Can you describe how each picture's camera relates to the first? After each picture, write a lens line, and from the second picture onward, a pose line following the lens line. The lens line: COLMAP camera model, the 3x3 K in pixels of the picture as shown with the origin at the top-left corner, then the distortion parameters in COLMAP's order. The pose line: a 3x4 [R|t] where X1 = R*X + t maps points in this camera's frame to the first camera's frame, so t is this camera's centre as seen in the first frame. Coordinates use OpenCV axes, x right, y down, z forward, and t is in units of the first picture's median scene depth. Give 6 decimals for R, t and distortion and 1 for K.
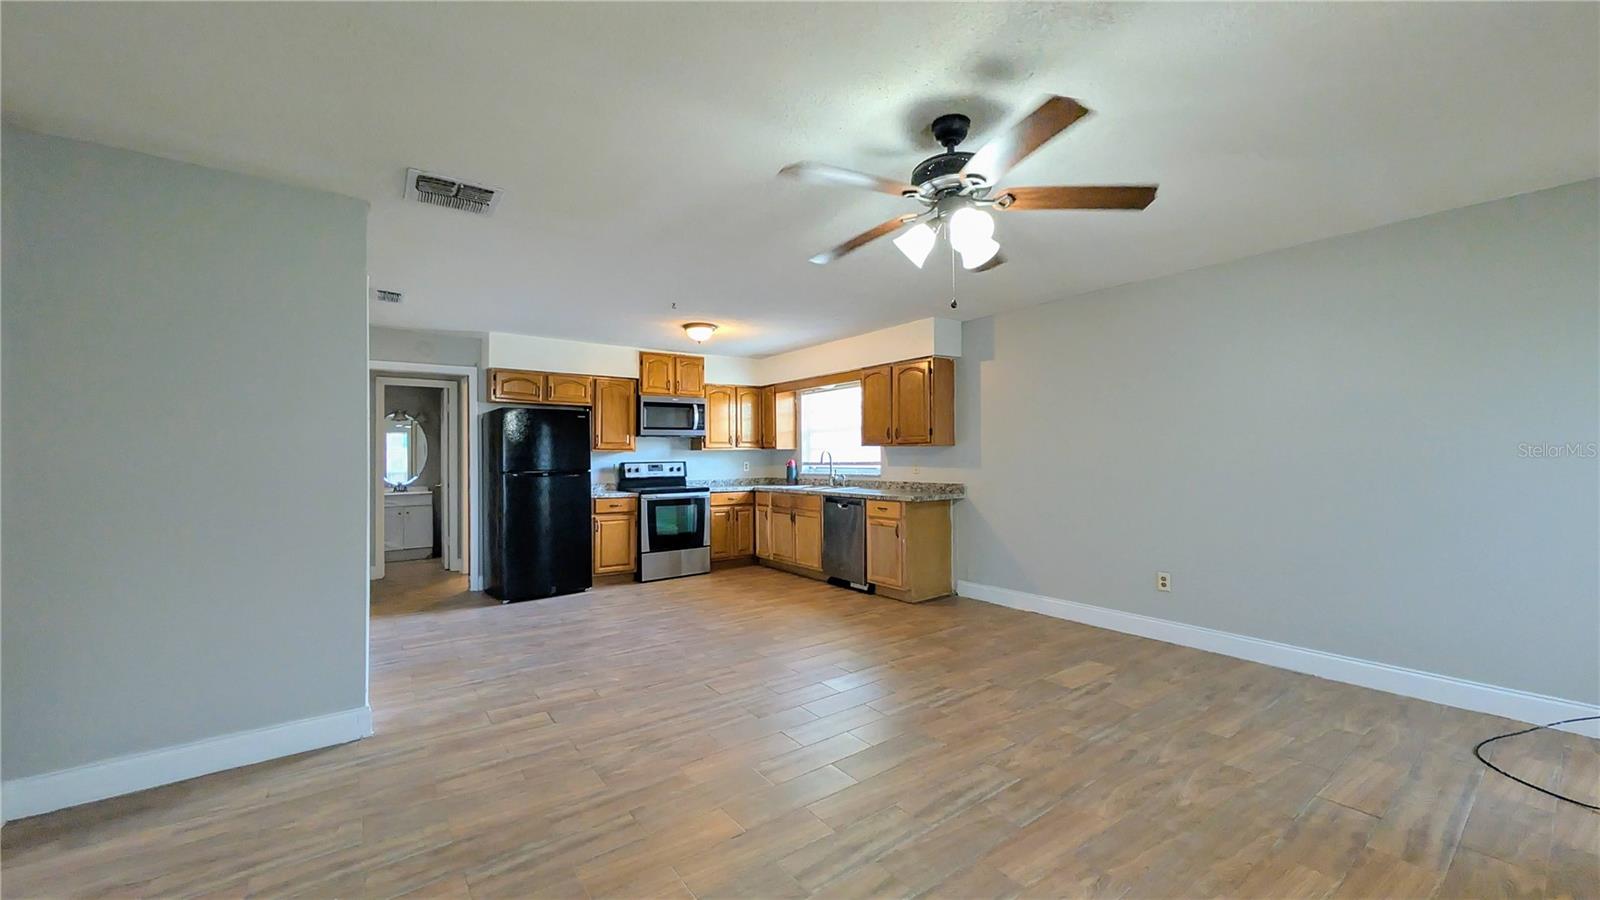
lens RADIAL K [[604.5, 0, 800.0], [0, 604.5, 450.0], [0, 0, 1]] dist [0.000077, -0.000012]
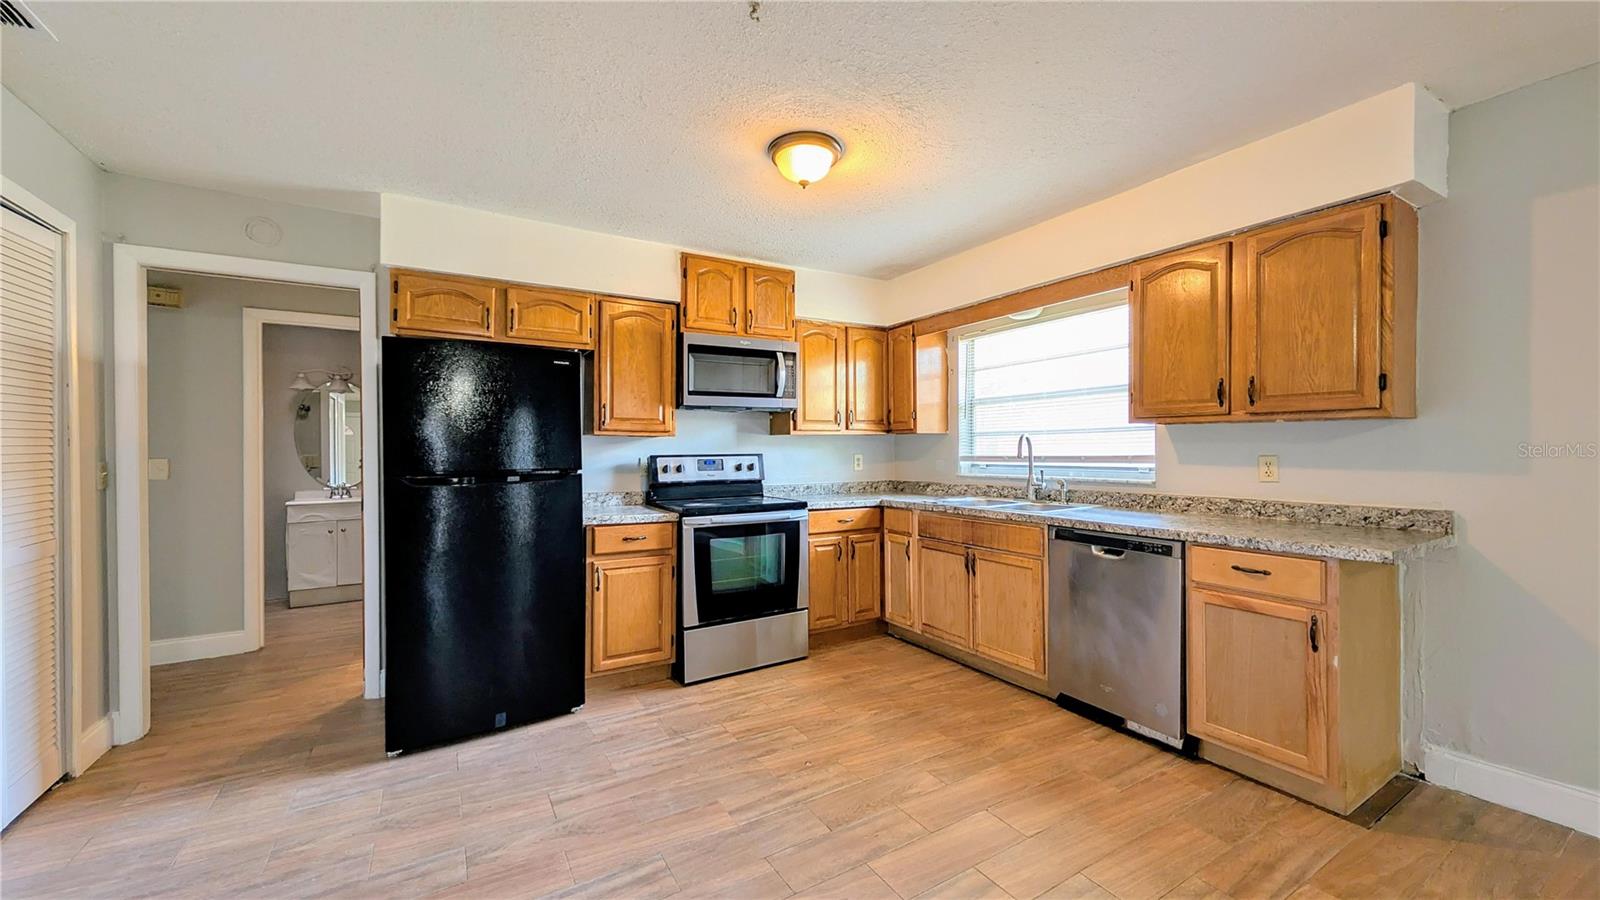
lens RADIAL K [[604.5, 0, 800.0], [0, 604.5, 450.0], [0, 0, 1]] dist [0.000077, -0.000012]
pose [[0.995298, 0.002409, -0.096830, -0.105952], [-0.001197, 0.999920, 0.012576, 0.008627], [0.096853, -0.012401, 0.995221, 0.466133]]
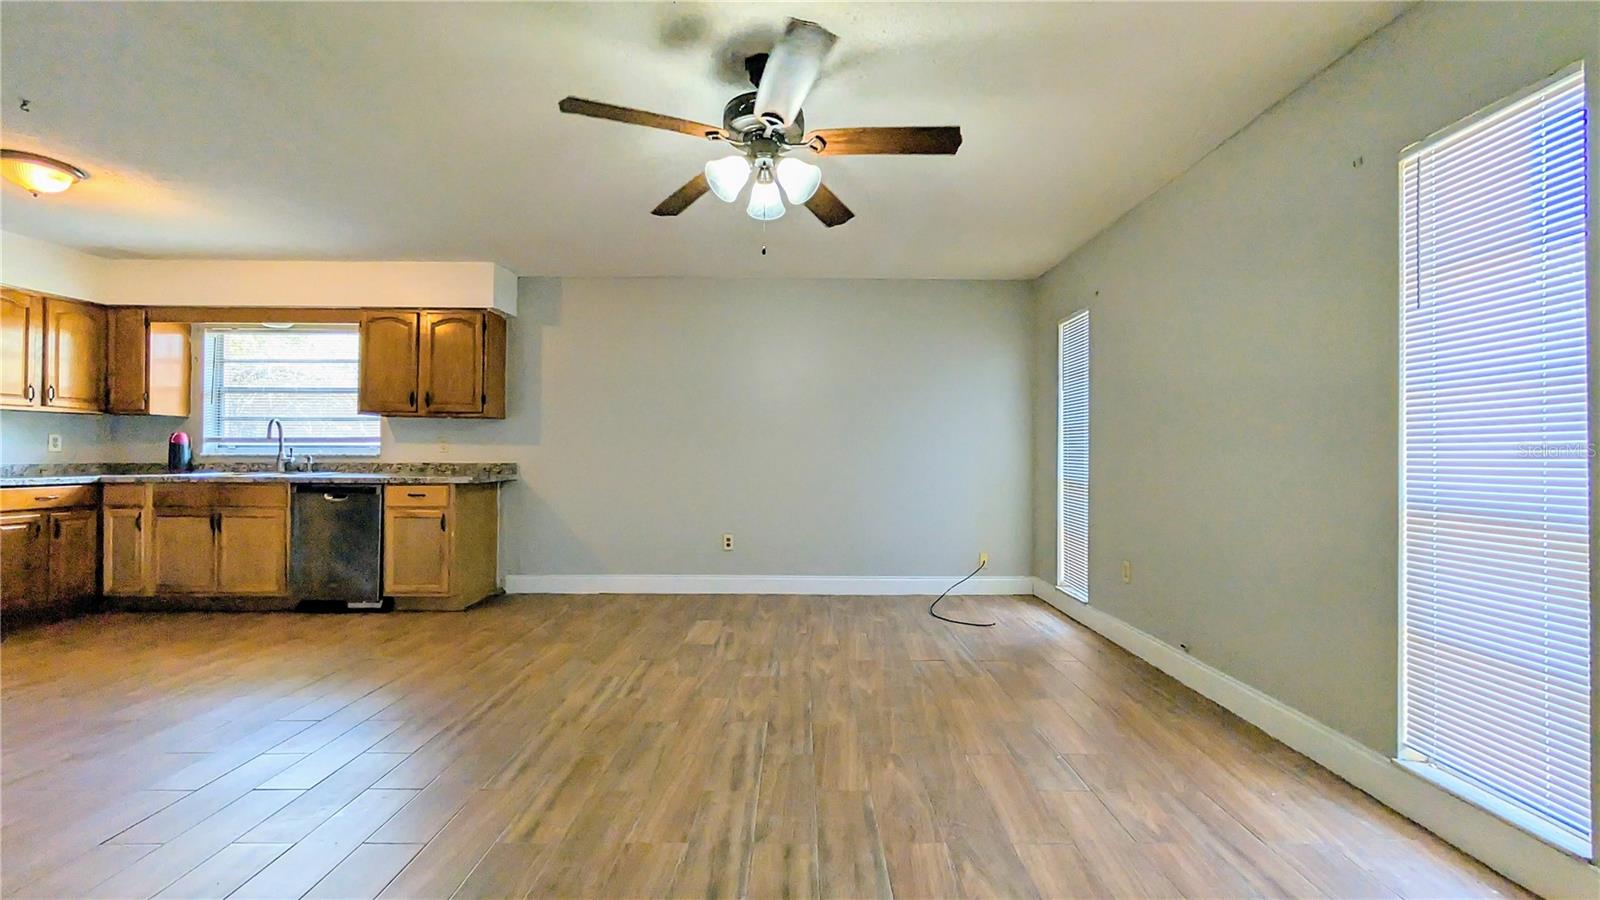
lens RADIAL K [[620.7, 0, 805.6], [0, 620.7, 448.9], [0, 0, 1]] dist [0.001397, 0.000194]
pose [[0.591255, 0.016425, 0.806318, -0.170851], [-0.018723, 0.999803, -0.006637, 0.028541], [-0.806267, -0.011173, 0.591446, 0.115727]]
